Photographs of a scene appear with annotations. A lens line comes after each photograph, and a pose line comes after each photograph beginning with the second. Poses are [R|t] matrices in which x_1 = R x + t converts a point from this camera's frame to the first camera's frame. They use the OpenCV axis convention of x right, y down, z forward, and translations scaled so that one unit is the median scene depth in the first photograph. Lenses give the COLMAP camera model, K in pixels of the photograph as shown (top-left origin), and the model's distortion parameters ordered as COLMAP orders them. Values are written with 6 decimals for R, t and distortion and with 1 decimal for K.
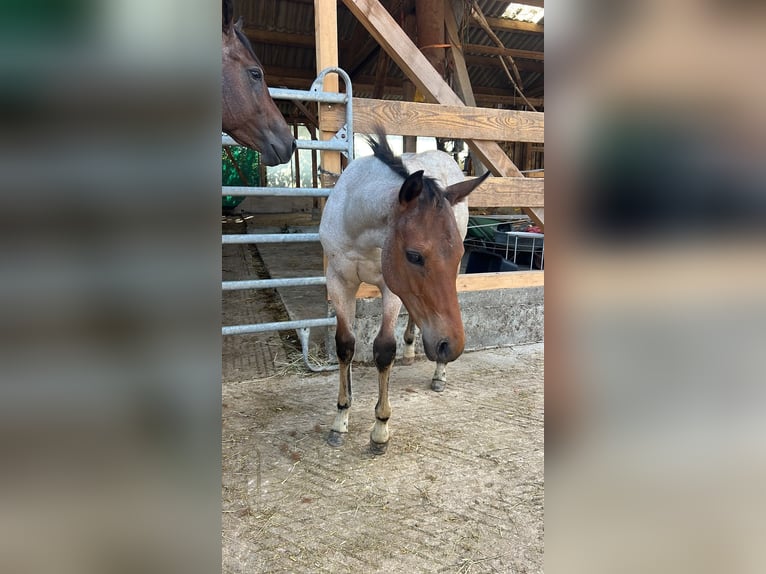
lens RADIAL K [[453.1, 0, 394.8], [0, 453.1, 278.3], [0, 0, 1]] dist [0.030006, -0.019934]
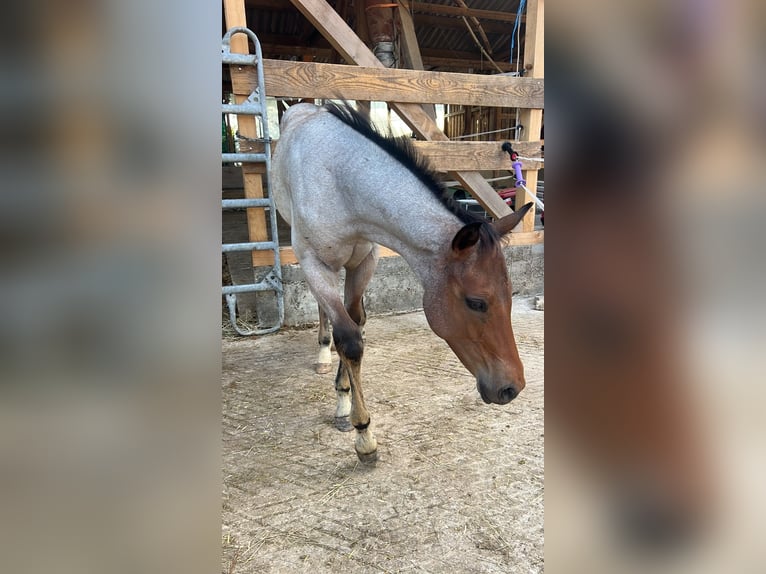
lens RADIAL K [[453.1, 0, 398.0], [0, 453.1, 294.9], [0, 0, 1]] dist [0.030006, -0.019934]
pose [[0.999097, -0.028836, 0.031198, 0.150478], [0.025924, 0.995603, 0.090016, 0.029397], [-0.033656, -0.089126, 0.995452, -0.039253]]
